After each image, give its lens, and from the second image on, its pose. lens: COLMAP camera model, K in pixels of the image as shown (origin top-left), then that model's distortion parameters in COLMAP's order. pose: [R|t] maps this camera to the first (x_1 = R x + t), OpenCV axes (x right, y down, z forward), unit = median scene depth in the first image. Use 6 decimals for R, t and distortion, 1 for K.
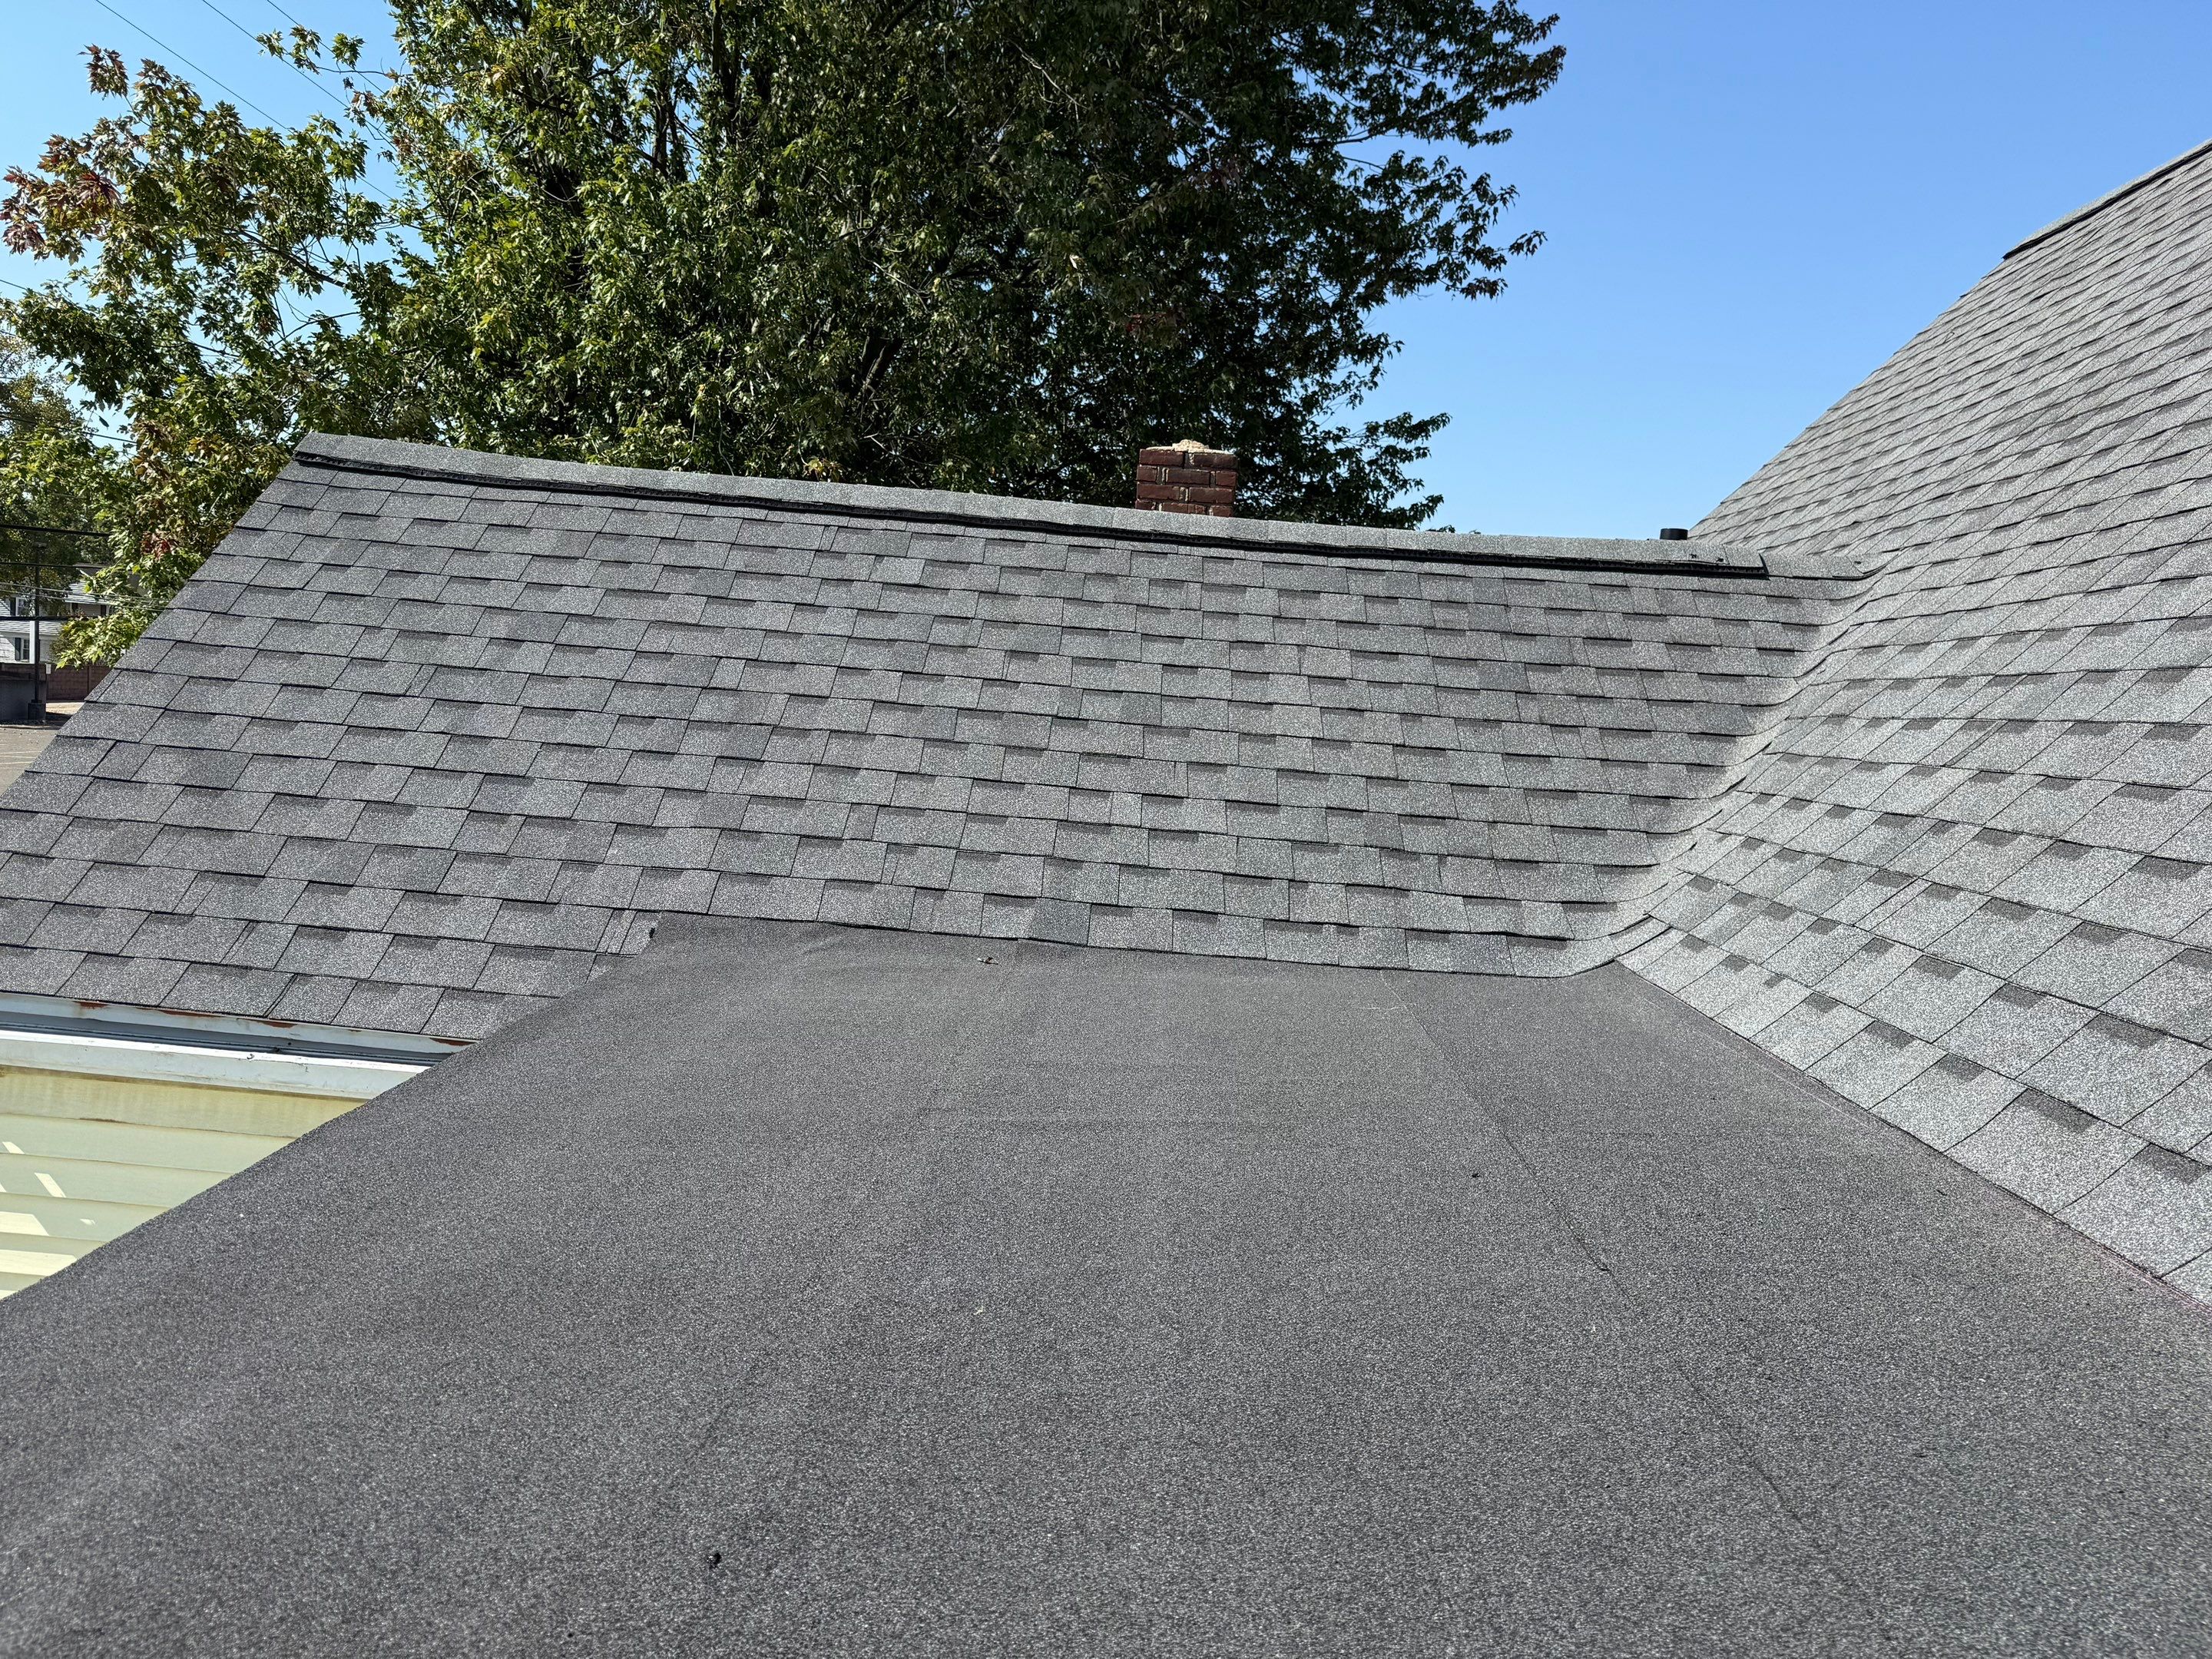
lens RADIAL K [[1460.1, 0, 1103.2], [0, 1460.1, 822.3], [0, 0, 1]] dist [-0.033677, -0.009543]
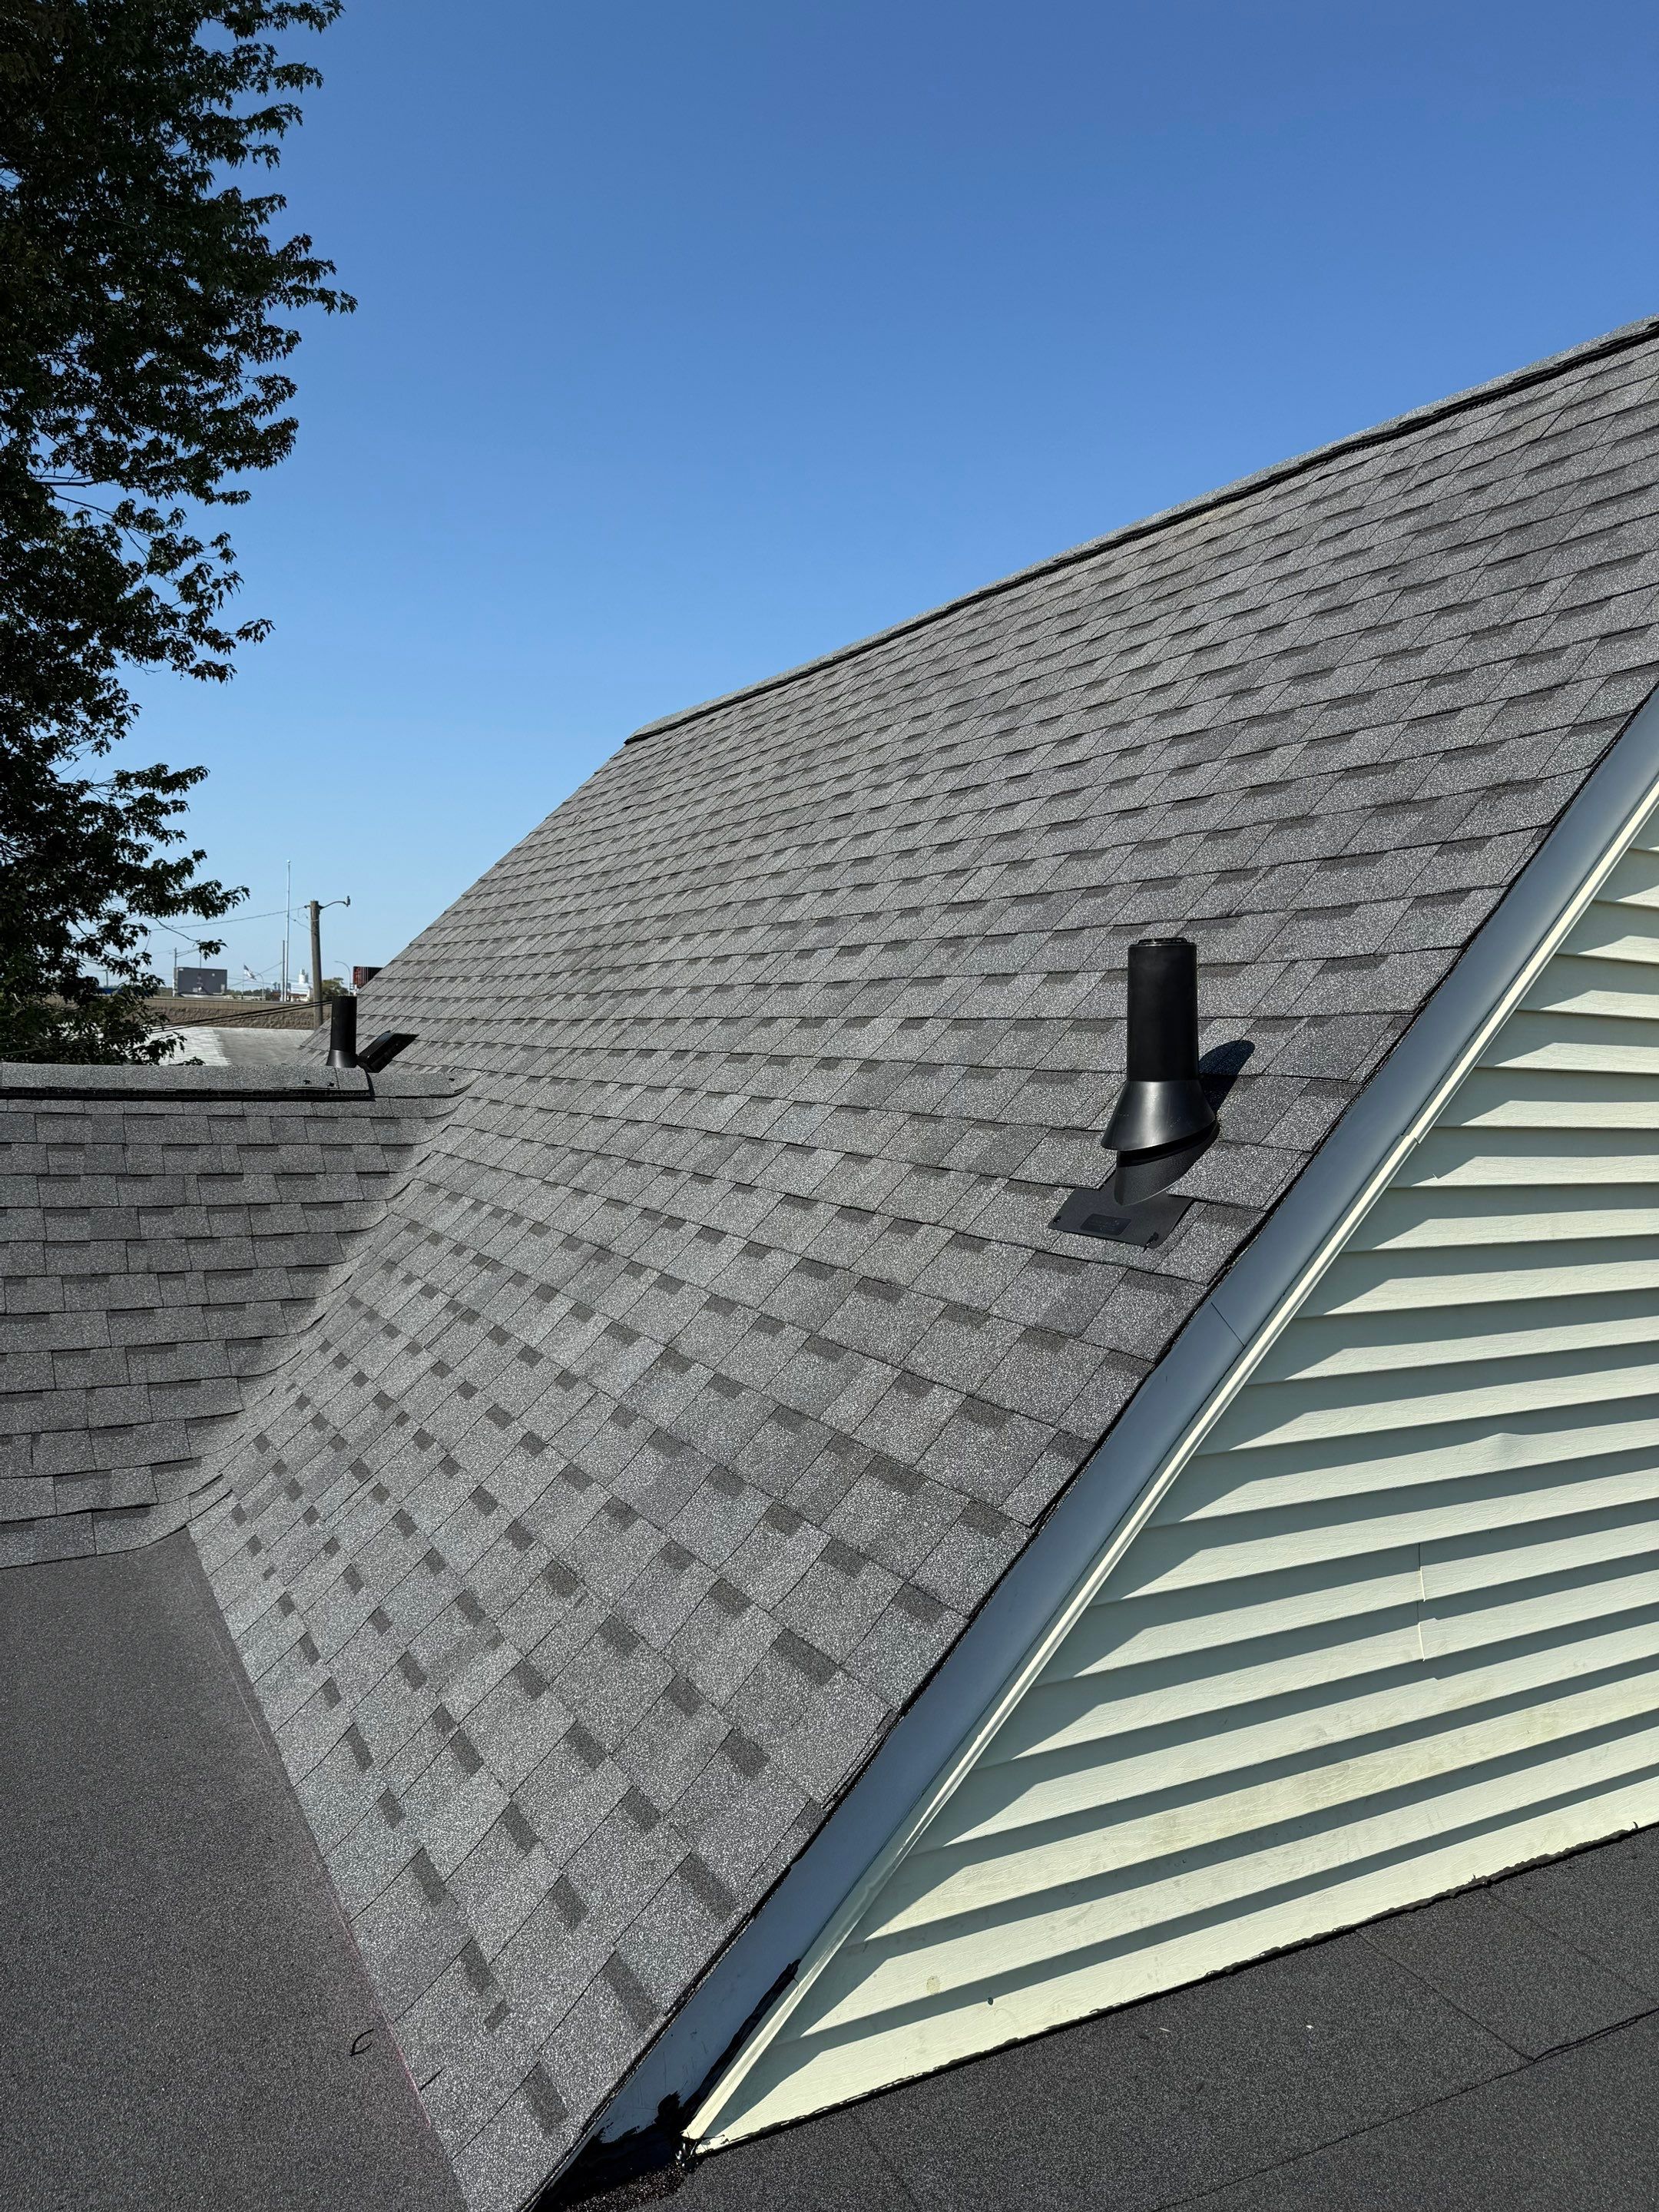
lens RADIAL K [[1460.1, 0, 840.2], [0, 1460.1, 1116.3], [0, 0, 1]] dist [-0.033677, -0.009543]
pose [[0.836930, -0.073294, 0.542380, 0.140198], [0.059234, 0.997302, 0.043368, -0.181317], [-0.544095, -0.004168, 0.839013, -0.171278]]
